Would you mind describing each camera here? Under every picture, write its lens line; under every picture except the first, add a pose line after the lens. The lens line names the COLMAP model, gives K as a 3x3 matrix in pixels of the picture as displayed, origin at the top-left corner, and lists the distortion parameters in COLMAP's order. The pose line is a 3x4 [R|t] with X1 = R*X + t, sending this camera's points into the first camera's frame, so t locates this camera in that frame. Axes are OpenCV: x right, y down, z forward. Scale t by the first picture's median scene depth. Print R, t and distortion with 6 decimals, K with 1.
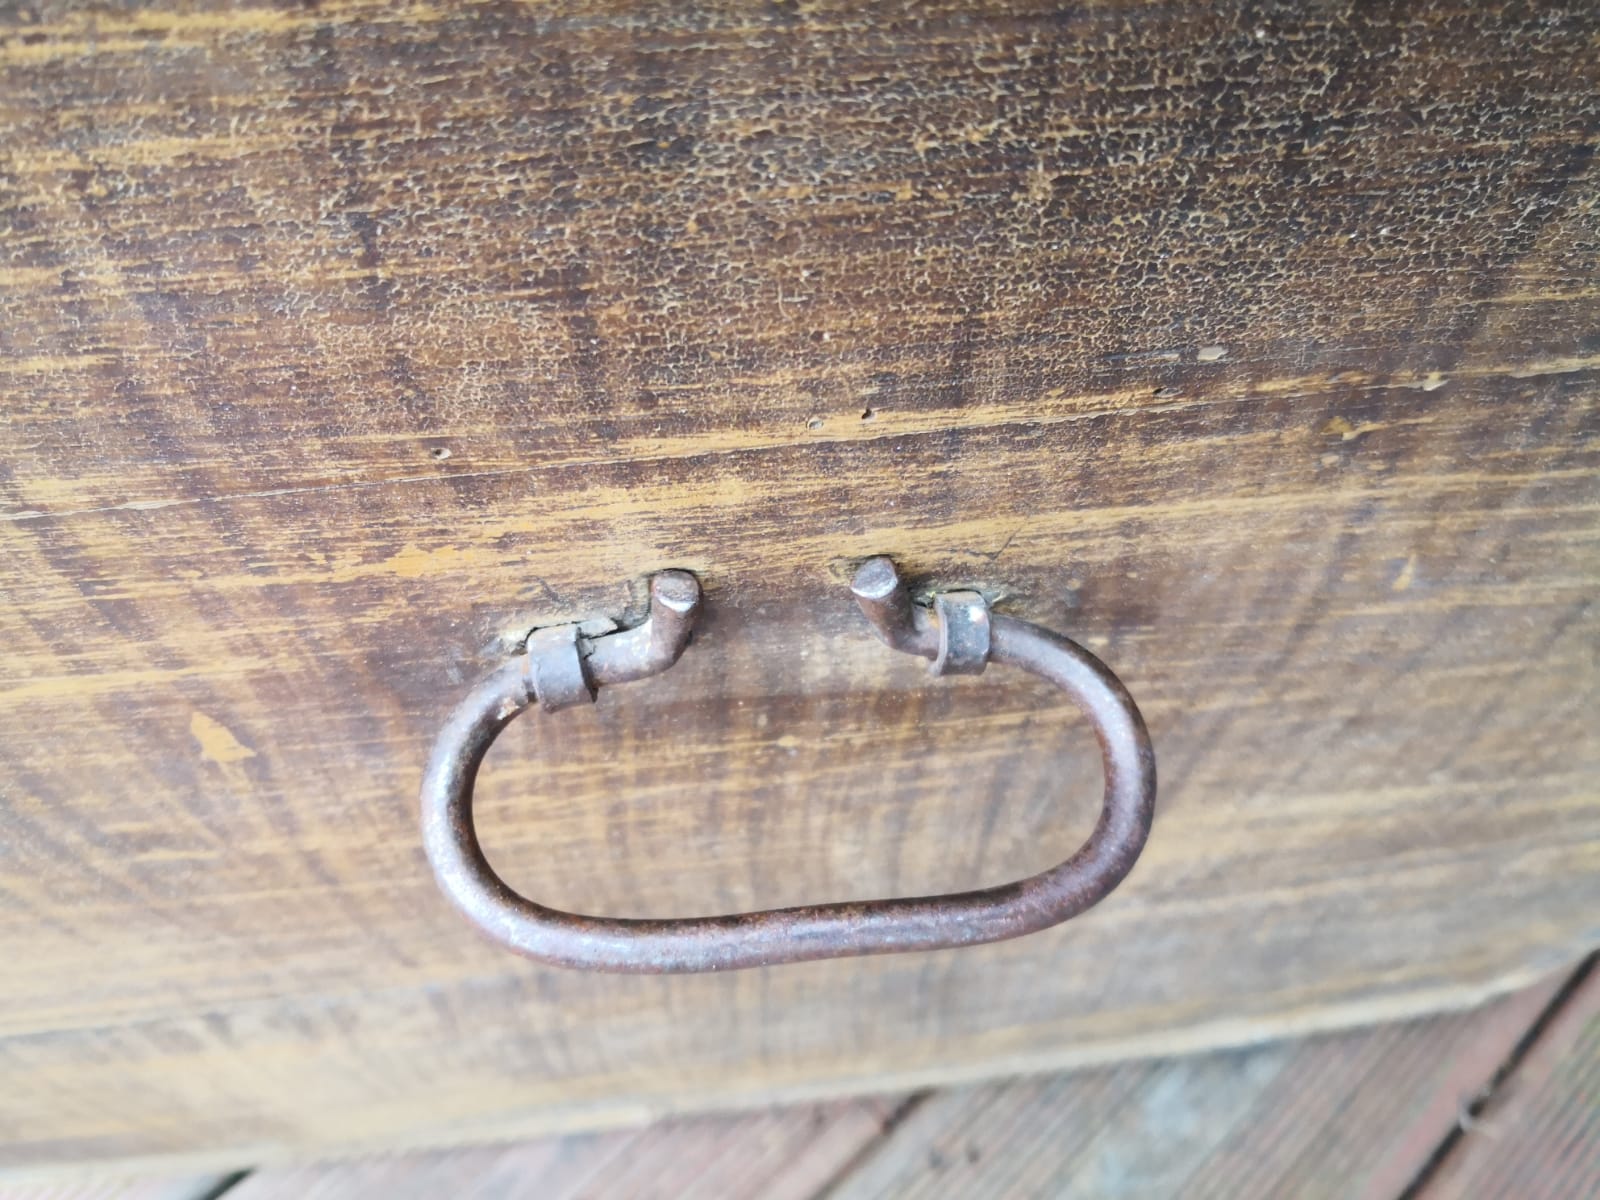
lens RADIAL K [[1303.5, 0, 802.5], [0, 1303.5, 599.0], [0, 0, 1]] dist [0.027014, -0.056402]
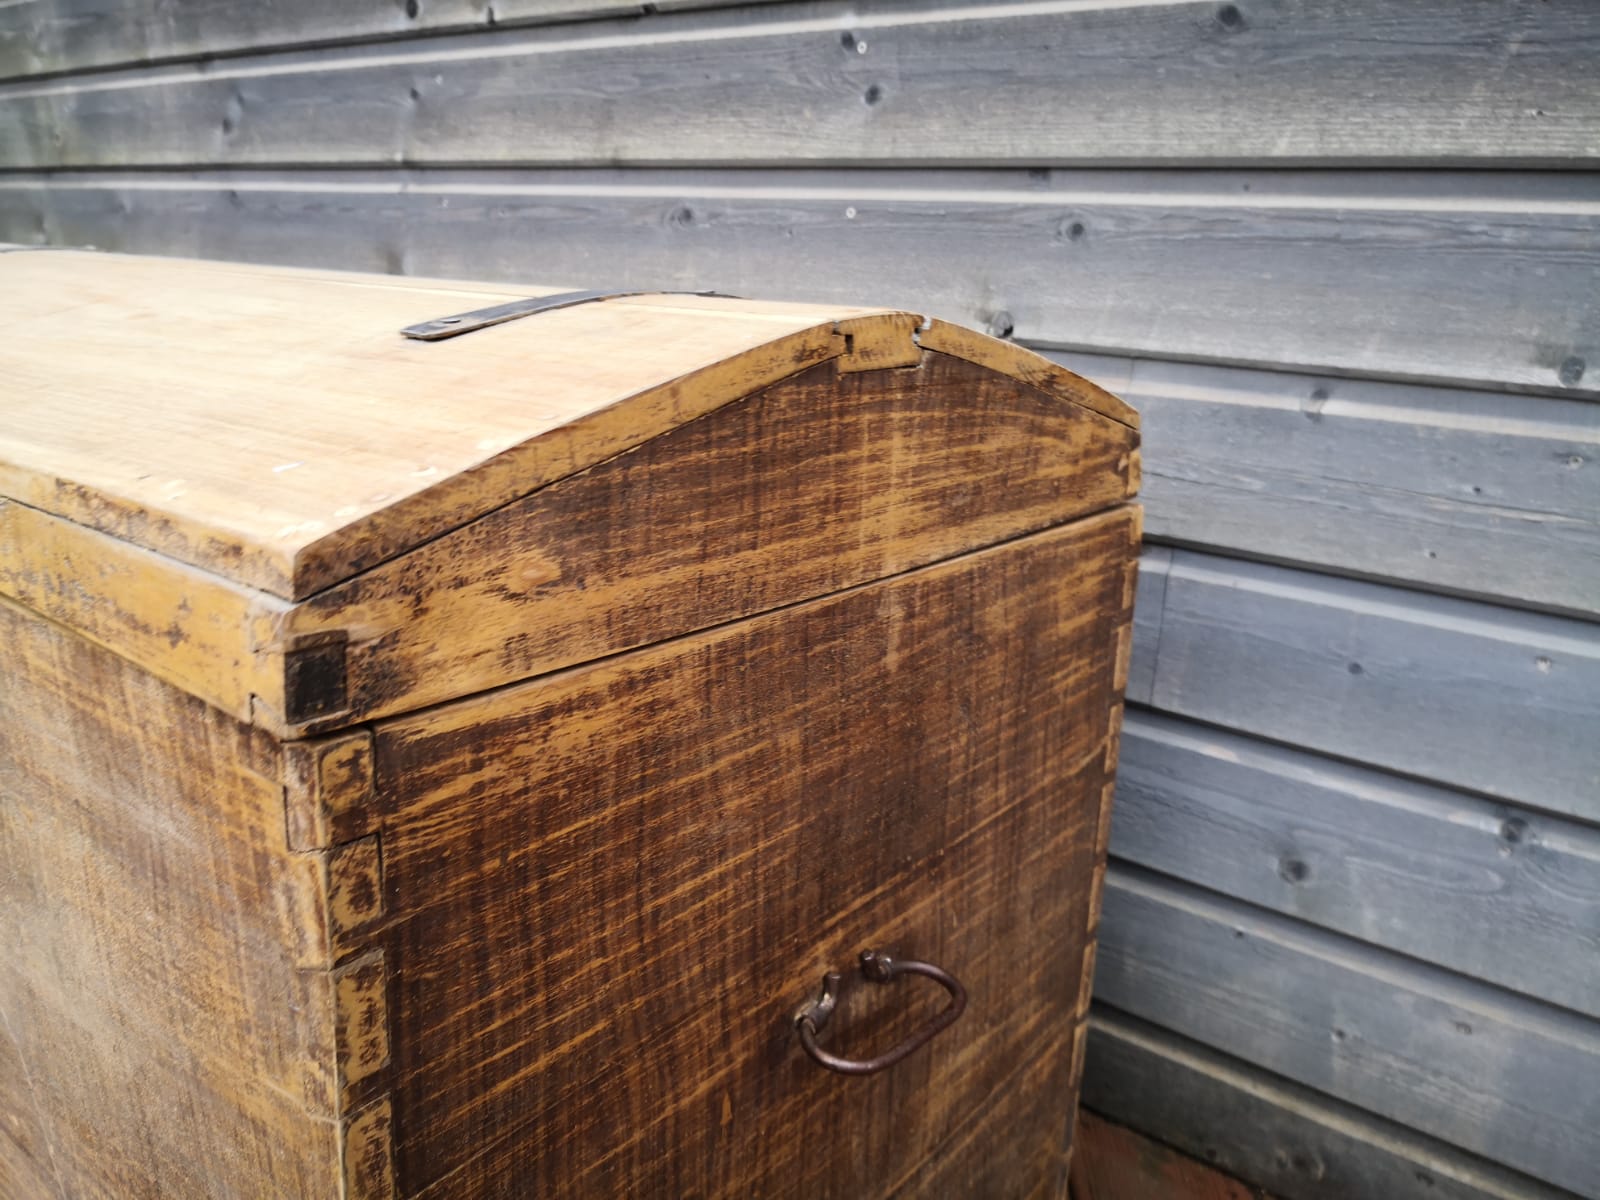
lens RADIAL K [[1303.5, 0, 795.9], [0, 1303.5, 604.0], [0, 0, 1]] dist [0.027014, -0.056402]
pose [[0.712555, -0.180832, 0.677912, -2.587702], [0.586797, 0.683273, -0.434521, 0.847340], [-0.384623, 0.707417, 0.592981, -1.897927]]
